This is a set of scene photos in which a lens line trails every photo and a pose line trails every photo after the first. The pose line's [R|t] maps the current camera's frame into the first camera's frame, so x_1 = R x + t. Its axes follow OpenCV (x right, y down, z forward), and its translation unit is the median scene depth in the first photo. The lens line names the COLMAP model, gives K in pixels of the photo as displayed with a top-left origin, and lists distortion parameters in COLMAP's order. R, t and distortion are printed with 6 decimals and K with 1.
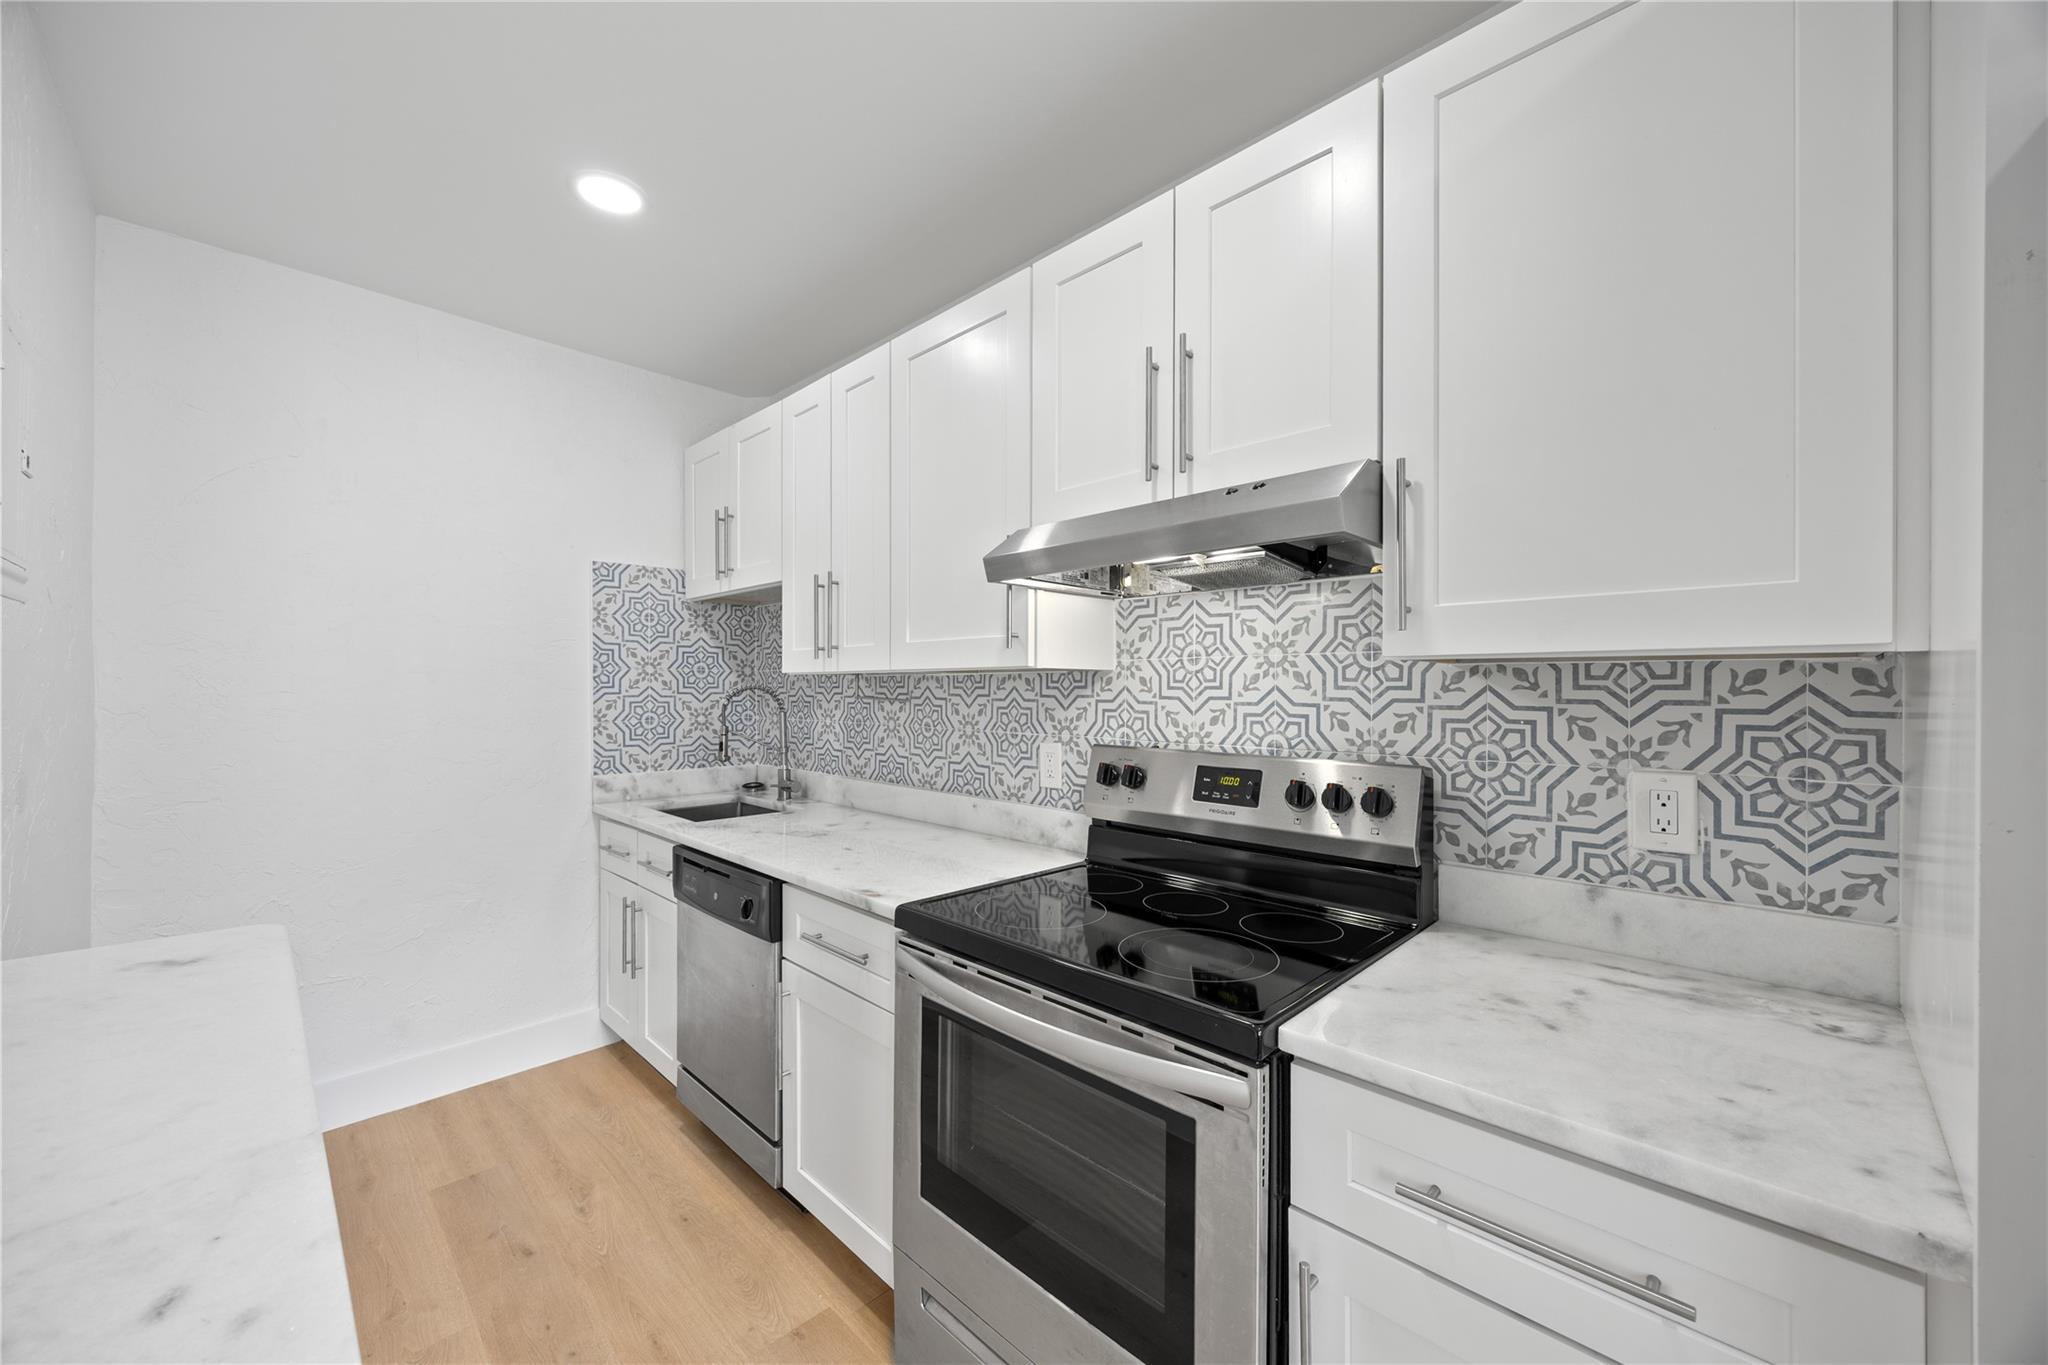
lens RADIAL K [[774.2, 0, 1022.2], [0, 774.2, 682.8], [0, 0, 1]] dist [-0.002592, 0.000200]
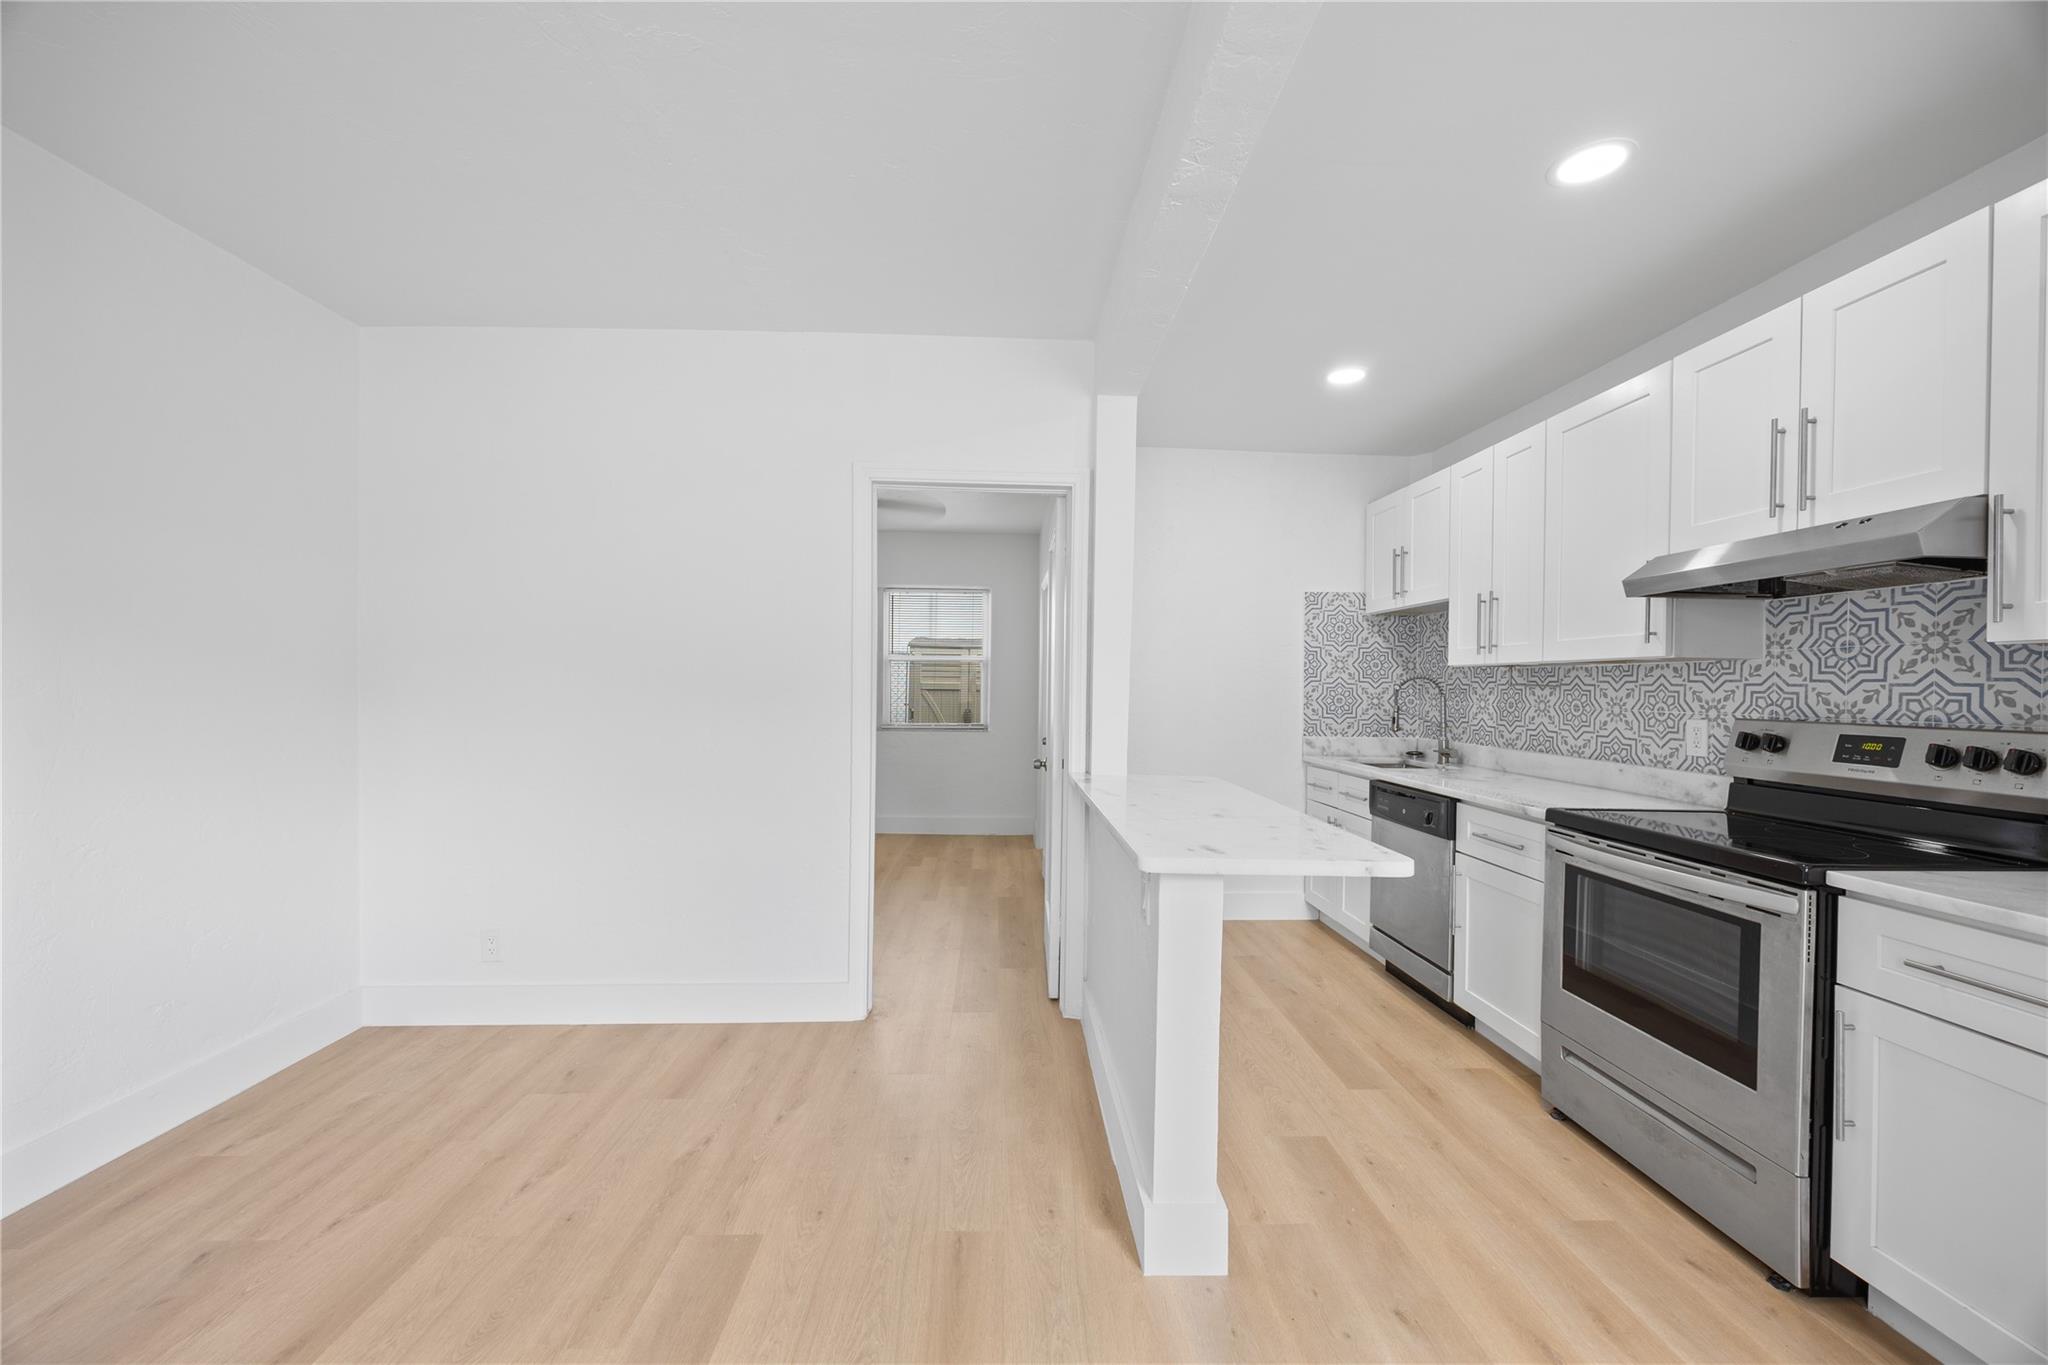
lens RADIAL K [[774.2, 0, 1020.1], [0, 774.2, 688.5], [0, 0, 1]] dist [-0.002592, 0.000200]
pose [[0.727763, 0.012459, -0.685715, 0.106142], [-0.009434, 0.999922, 0.008156, 0.032390], [0.685763, 0.000533, 0.727824, -0.701224]]
